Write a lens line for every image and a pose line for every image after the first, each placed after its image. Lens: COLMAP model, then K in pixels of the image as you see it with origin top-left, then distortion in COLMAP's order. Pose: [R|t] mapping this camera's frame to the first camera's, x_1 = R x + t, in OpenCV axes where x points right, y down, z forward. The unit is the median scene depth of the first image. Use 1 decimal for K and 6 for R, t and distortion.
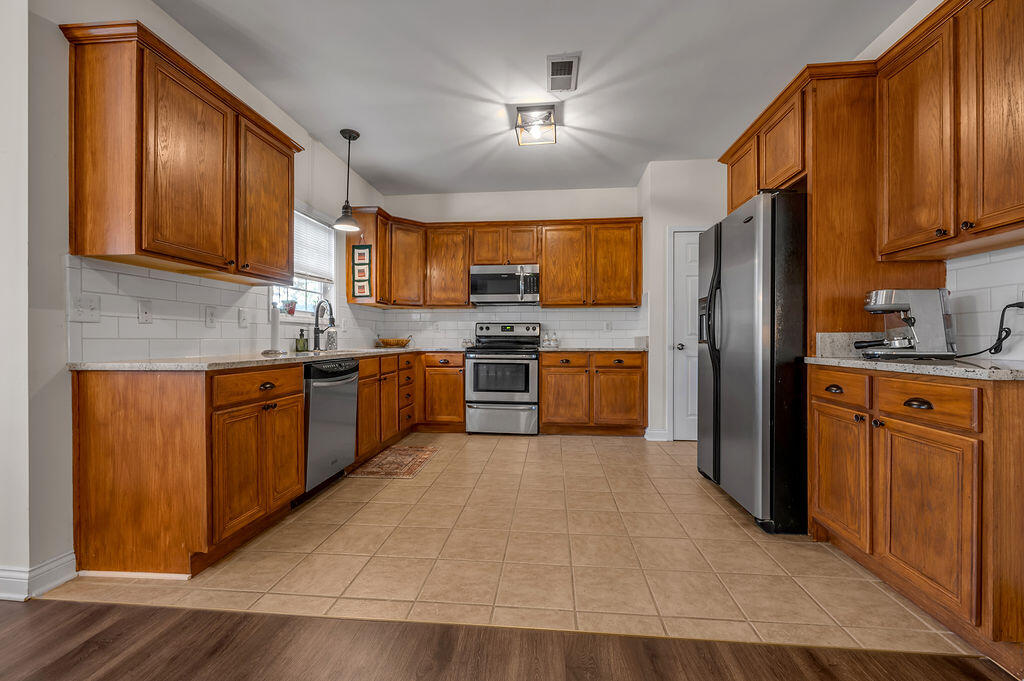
lens RADIAL K [[415.9, 0, 515.4], [0, 415.9, 340.0], [0, 0, 1]] dist [-0.002469, 0.000597]
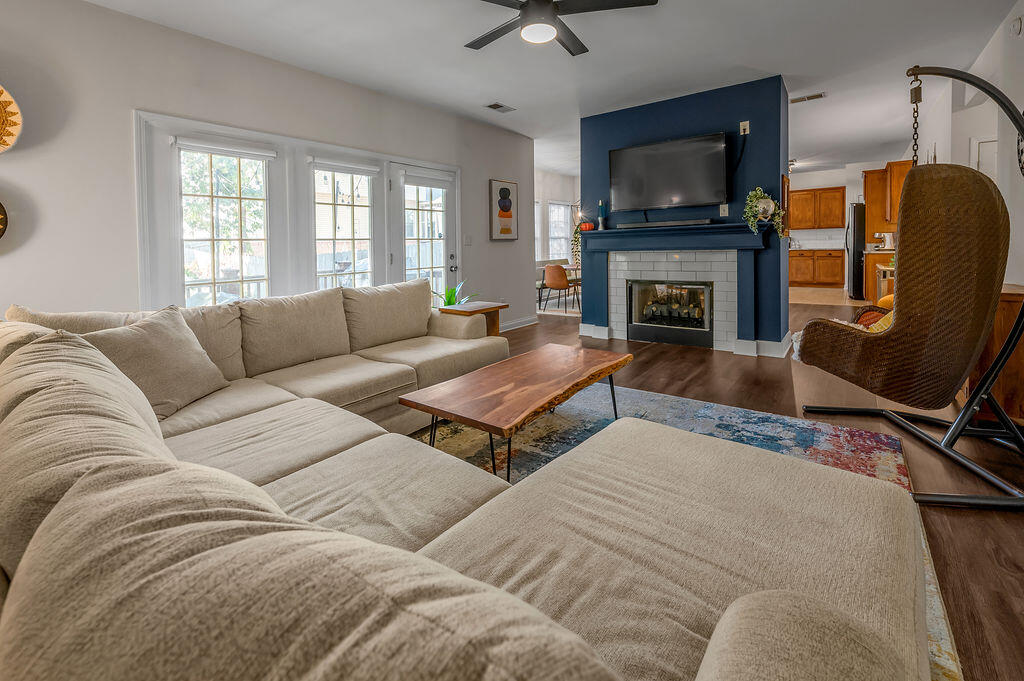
lens RADIAL K [[415.9, 0, 517.7], [0, 415.9, 261.0], [0, 0, 1]] dist [-0.002469, 0.000597]
pose [[0.826615, 0.005532, -0.562741, 0.146621], [0.020870, 0.998963, 0.040476, -0.045398], [0.562381, -0.045202, 0.825642, -2.216893]]
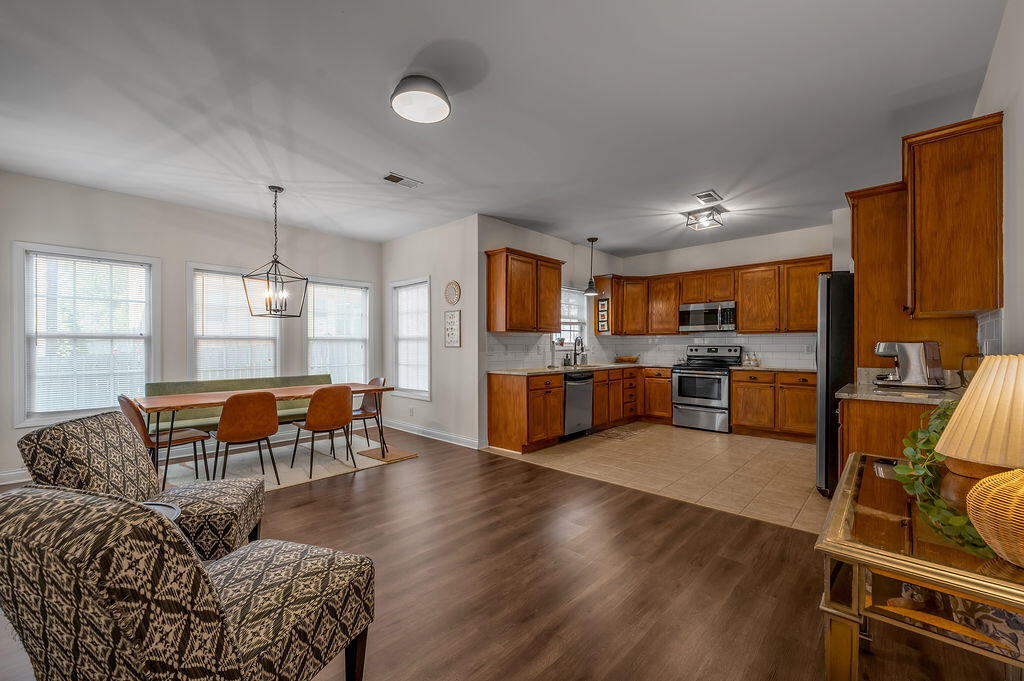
lens RADIAL K [[415.9, 0, 506.4], [0, 415.9, 346.2], [0, 0, 1]] dist [-0.002469, 0.000597]
pose [[0.782869, 0.000714, -0.622187, 0.395542], [-0.000825, 1.000000, 0.000110, -0.055952], [0.622186, 0.000427, 0.782869, -0.568931]]
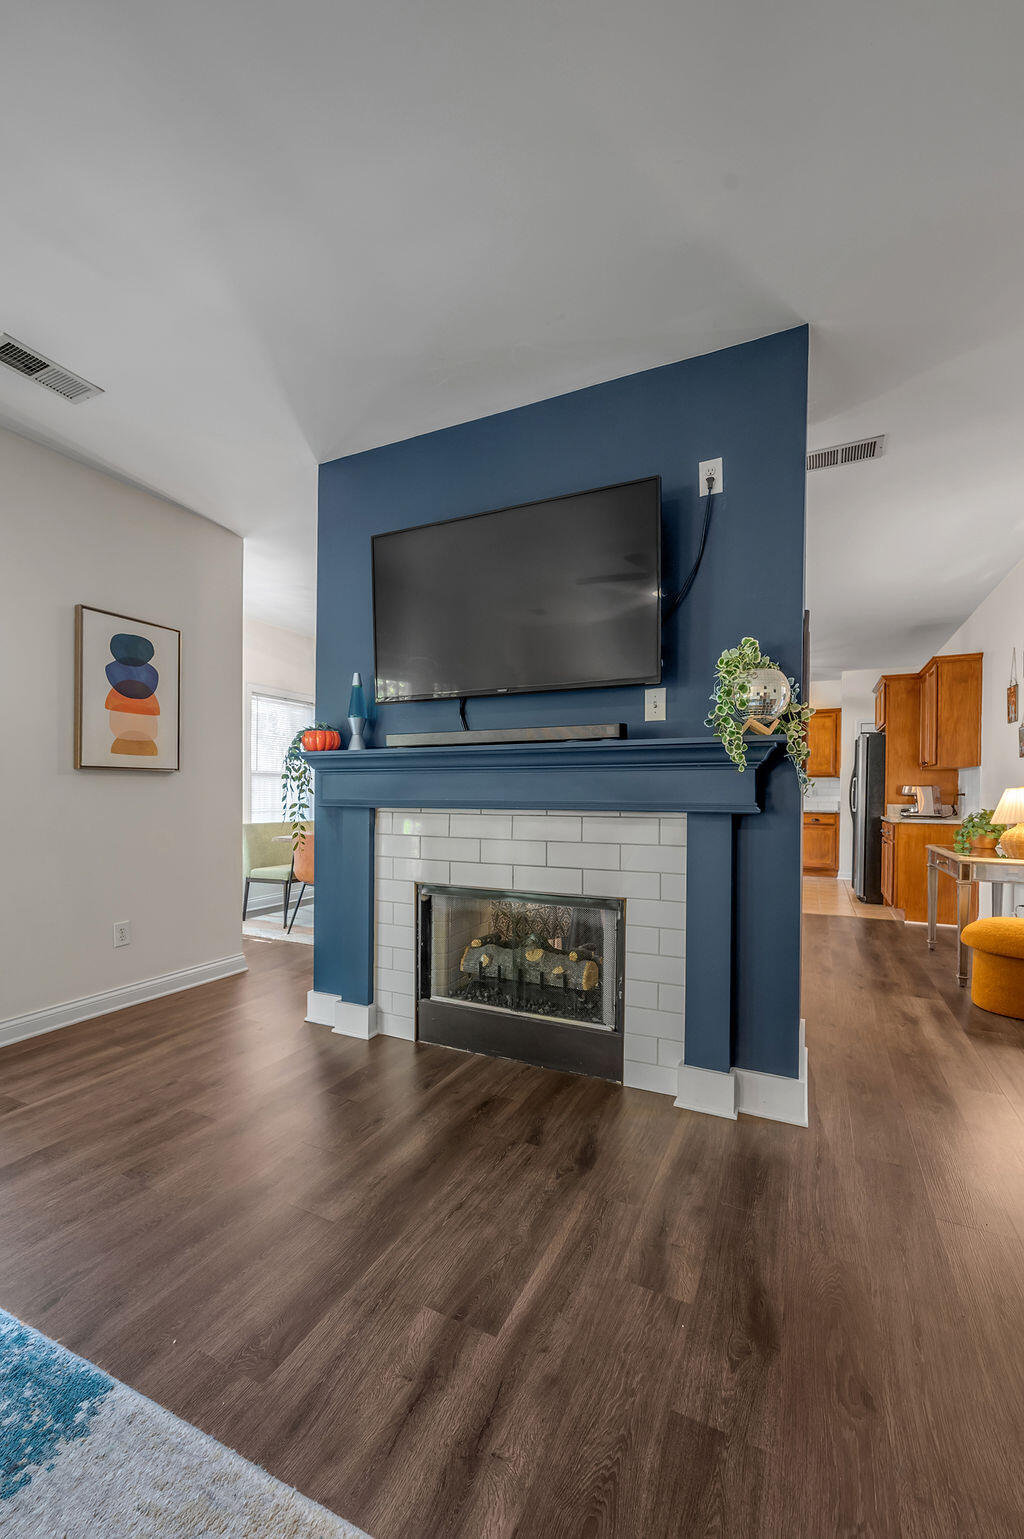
lens RADIAL K [[625.0, 0, 503.1], [0, 625.0, 792.8], [0, 0, 1]] dist [-0.002469, 0.000597]
pose [[0.931686, 0.012199, -0.363060, 0.047792], [-0.011740, 0.999925, 0.003469, -0.037314], [0.363075, 0.001030, 0.931759, -1.513175]]
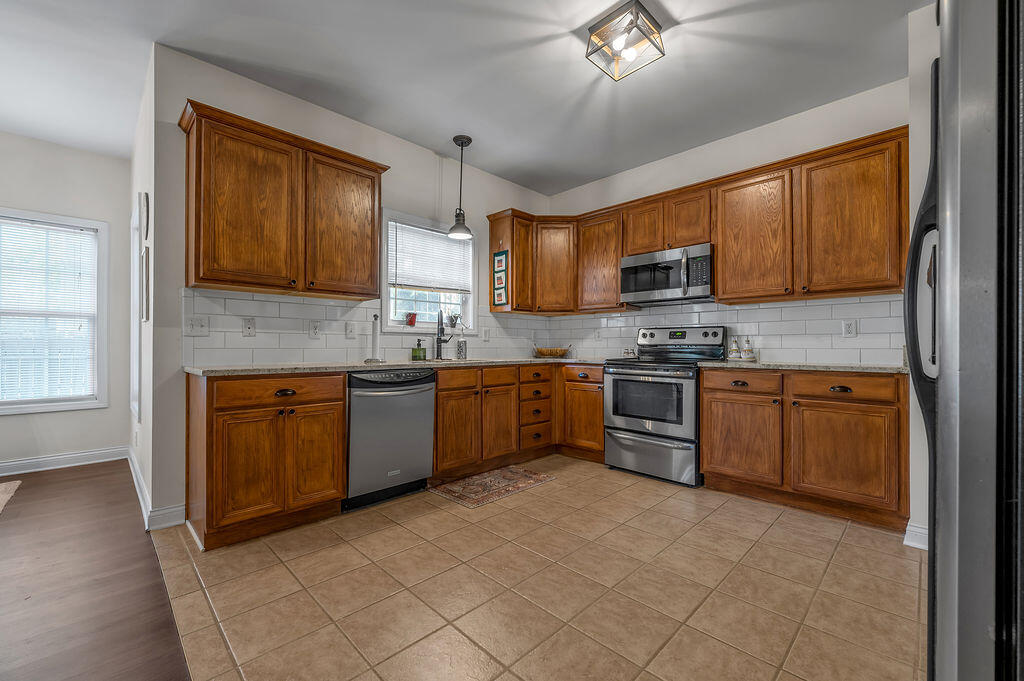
lens RADIAL K [[415.9, 0, 513.0], [0, 415.9, 345.1], [0, 0, 1]] dist [-0.002469, 0.000597]
pose [[0.765313, -0.001829, -0.643656, 0.330628], [-0.003551, 0.999969, -0.007063, -0.004439], [0.643648, 0.007691, 0.765283, 0.332168]]
